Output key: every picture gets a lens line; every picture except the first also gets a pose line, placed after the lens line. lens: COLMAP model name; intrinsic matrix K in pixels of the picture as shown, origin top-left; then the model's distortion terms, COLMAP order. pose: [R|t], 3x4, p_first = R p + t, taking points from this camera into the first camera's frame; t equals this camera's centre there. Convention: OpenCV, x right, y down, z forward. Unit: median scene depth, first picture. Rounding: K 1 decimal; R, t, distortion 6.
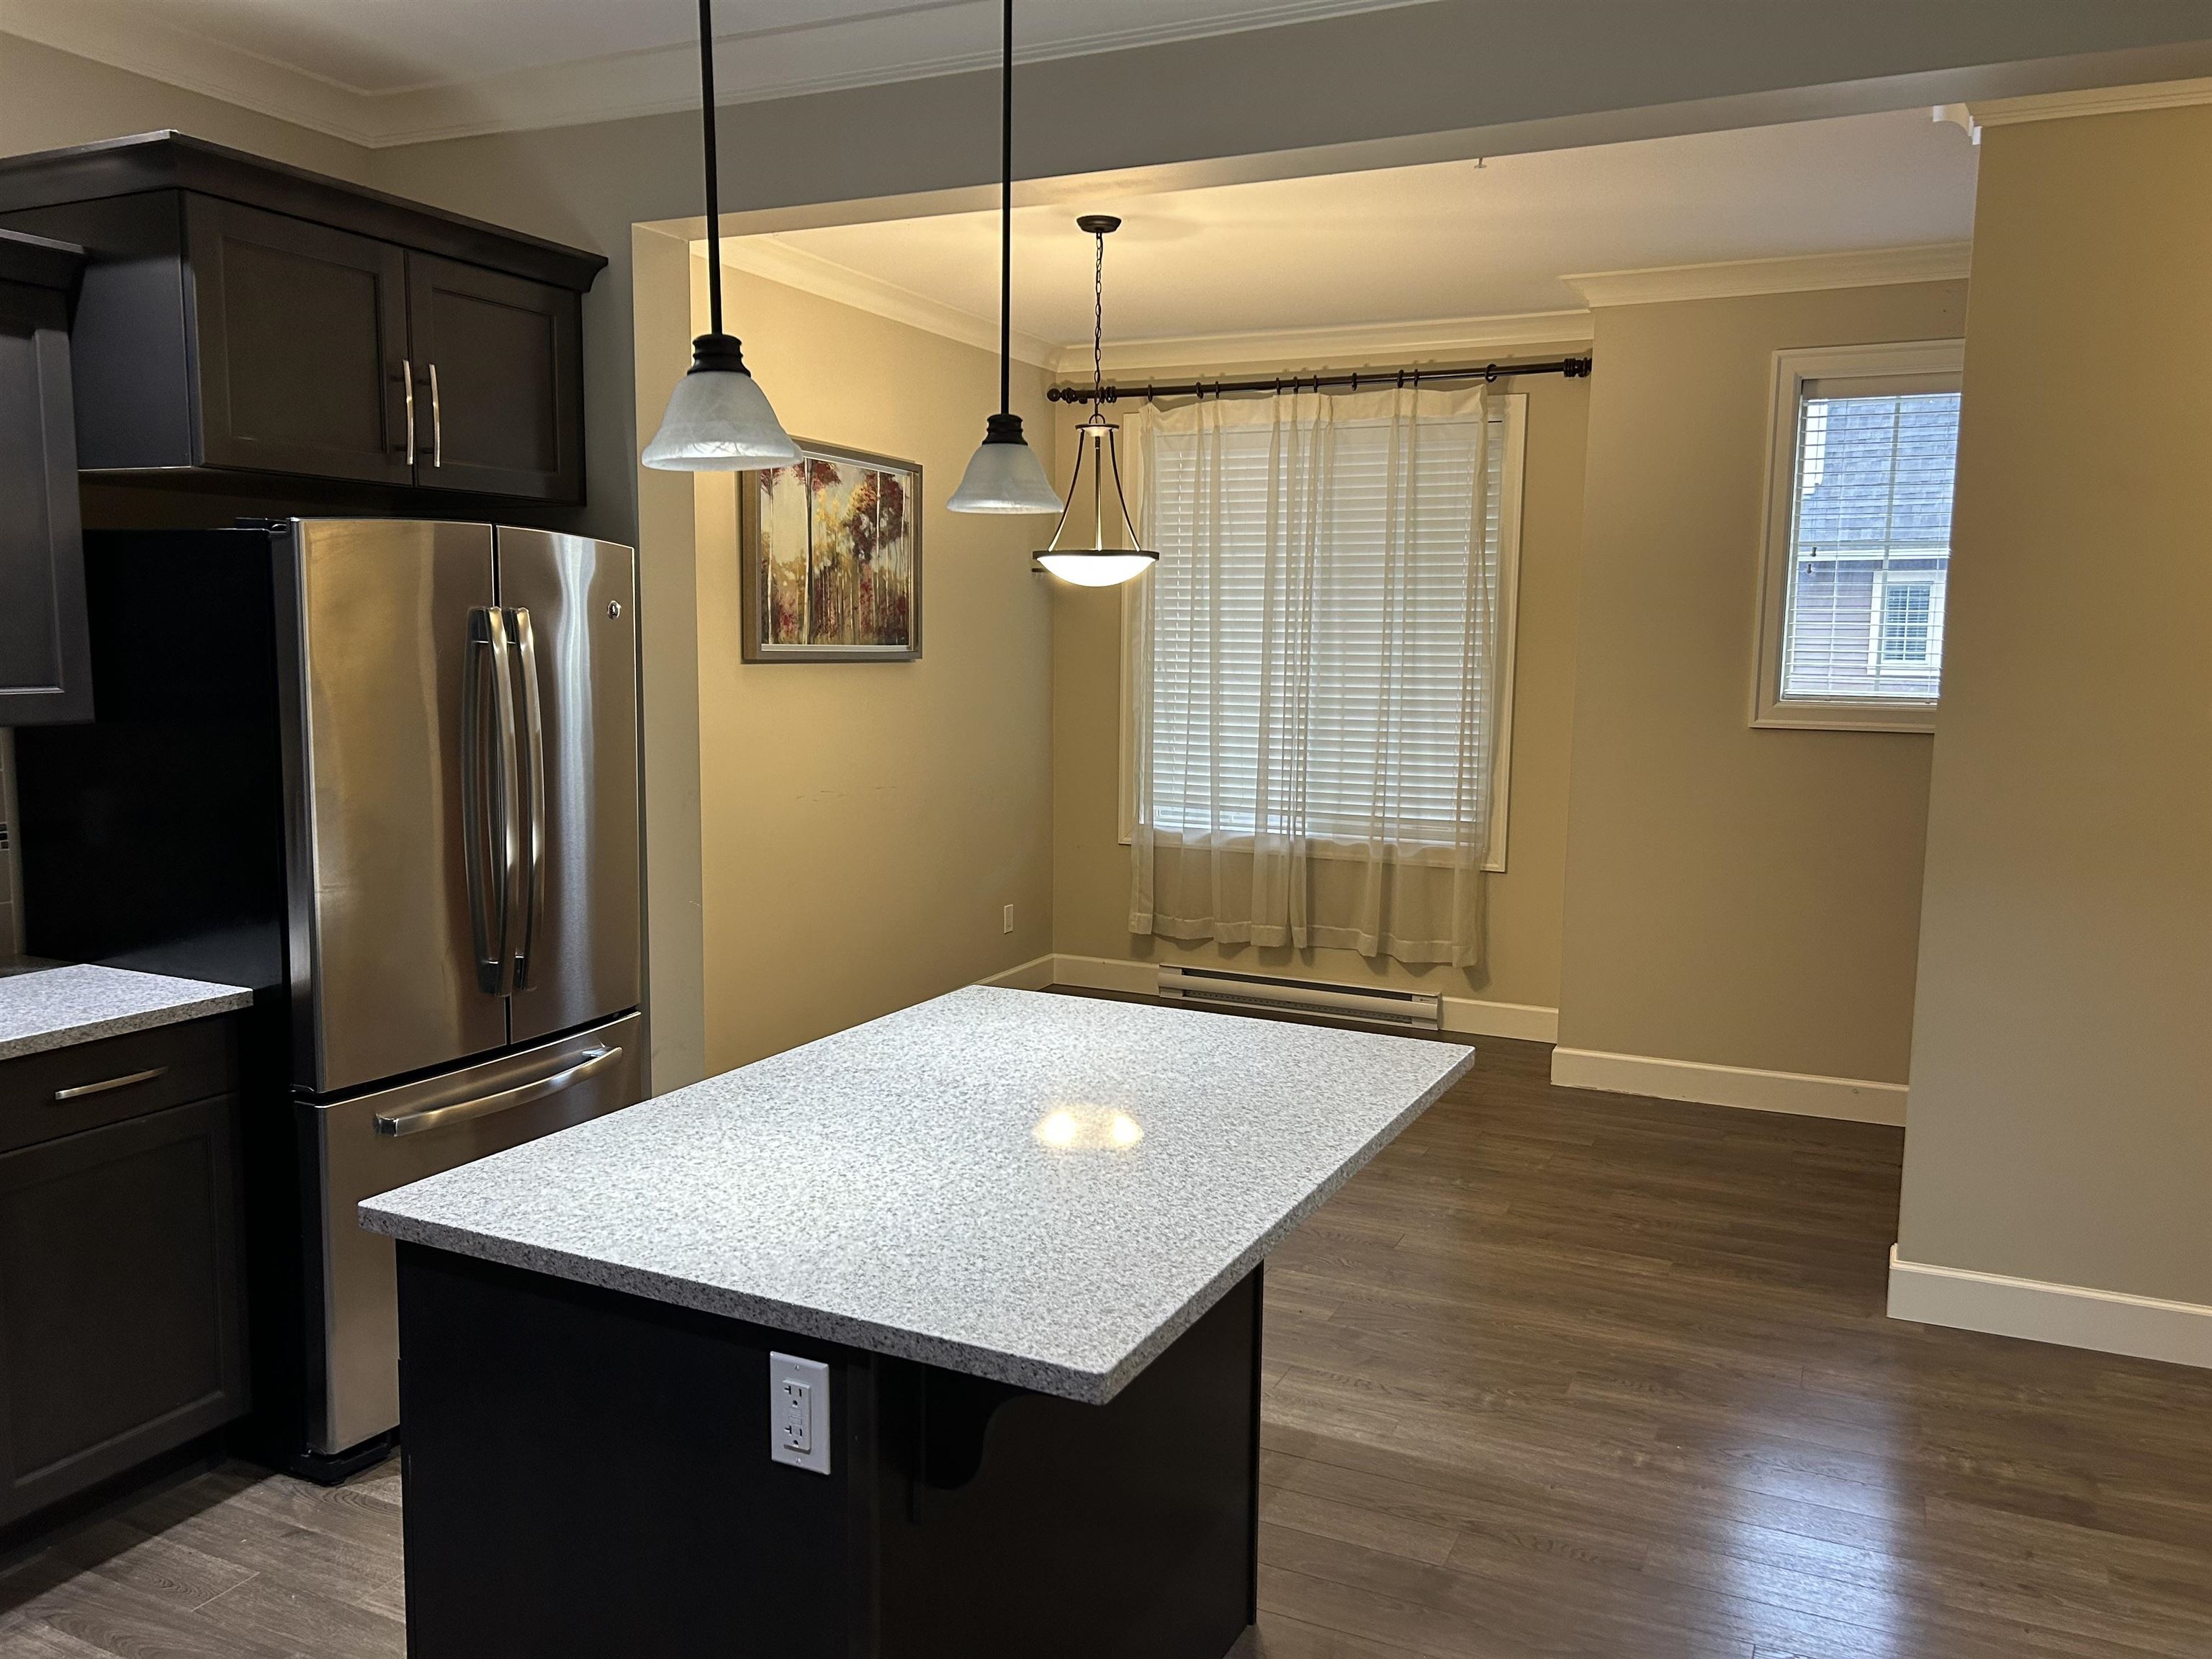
lens RADIAL K [[1660.1, 0, 1118.1], [0, 1660.1, 845.7], [0, 0, 1]] dist [0.043684, -0.049948]
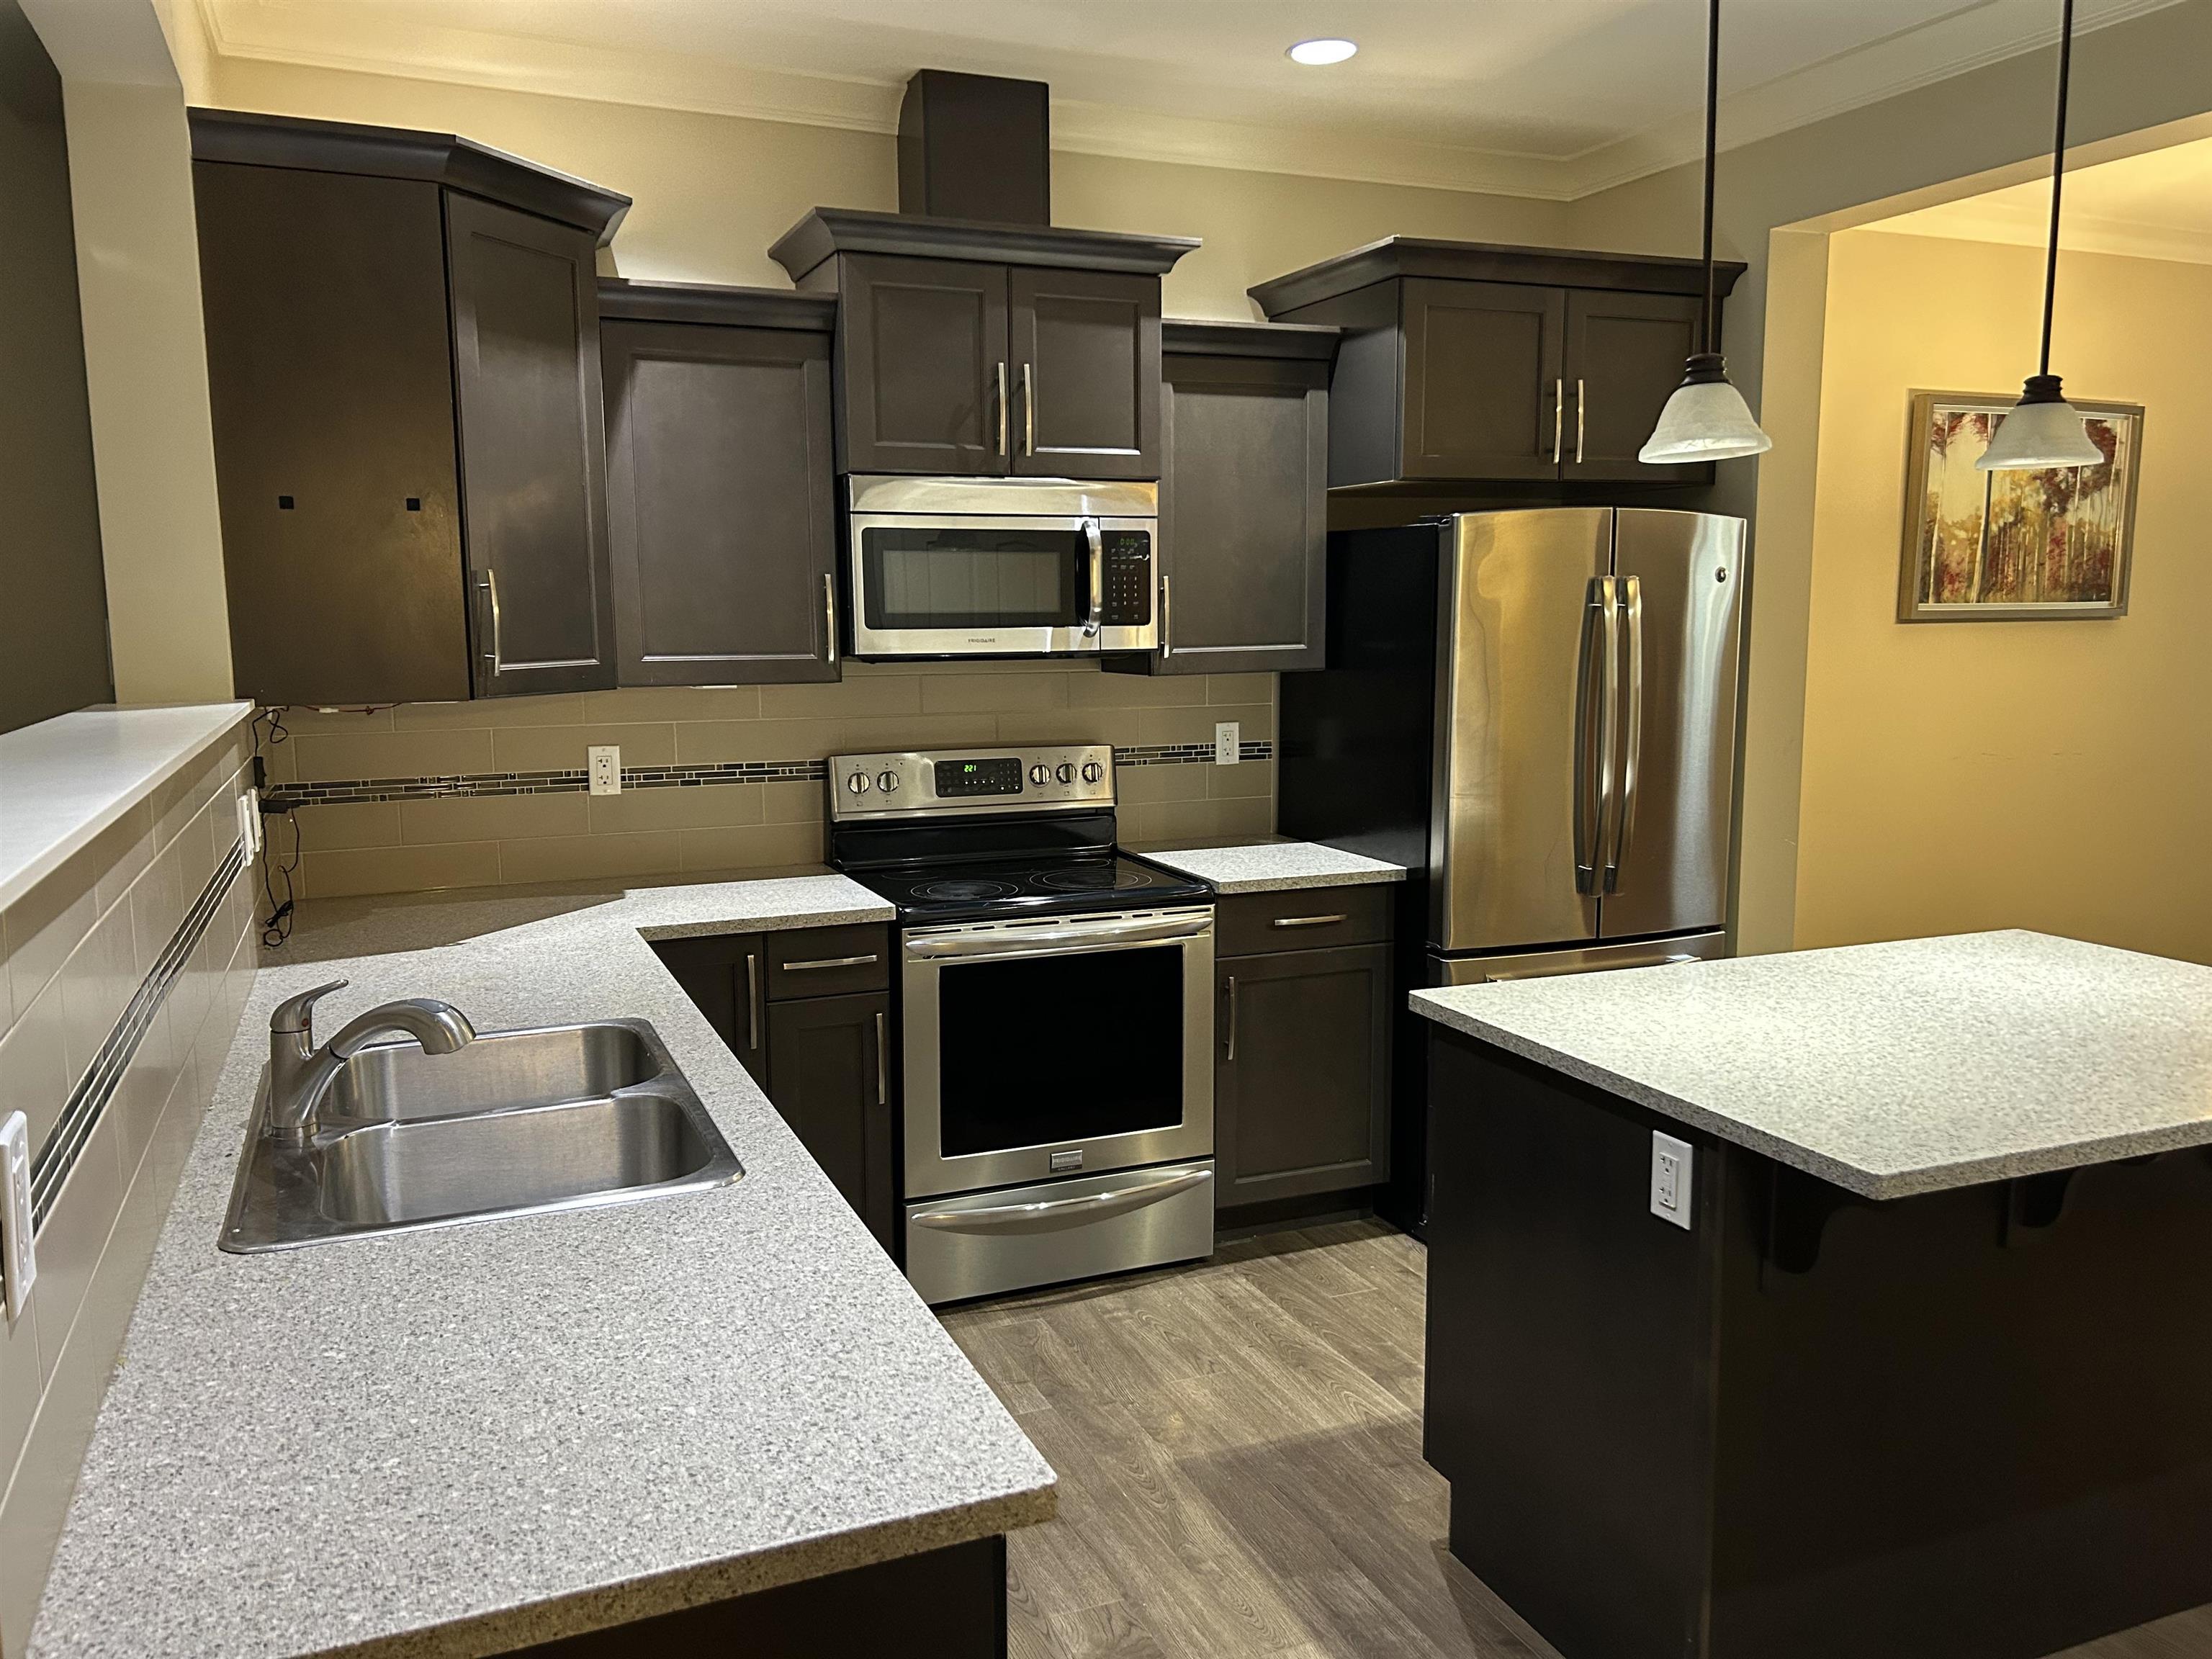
lens RADIAL K [[1660.1, 0, 1118.1], [0, 1660.1, 845.7], [0, 0, 1]] dist [0.043684, -0.049948]
pose [[0.750696, 0.073881, -0.656504, 0.169034], [-0.062737, 0.997209, 0.040485, 0.025821], [0.657662, 0.010795, 0.753235, -0.147216]]
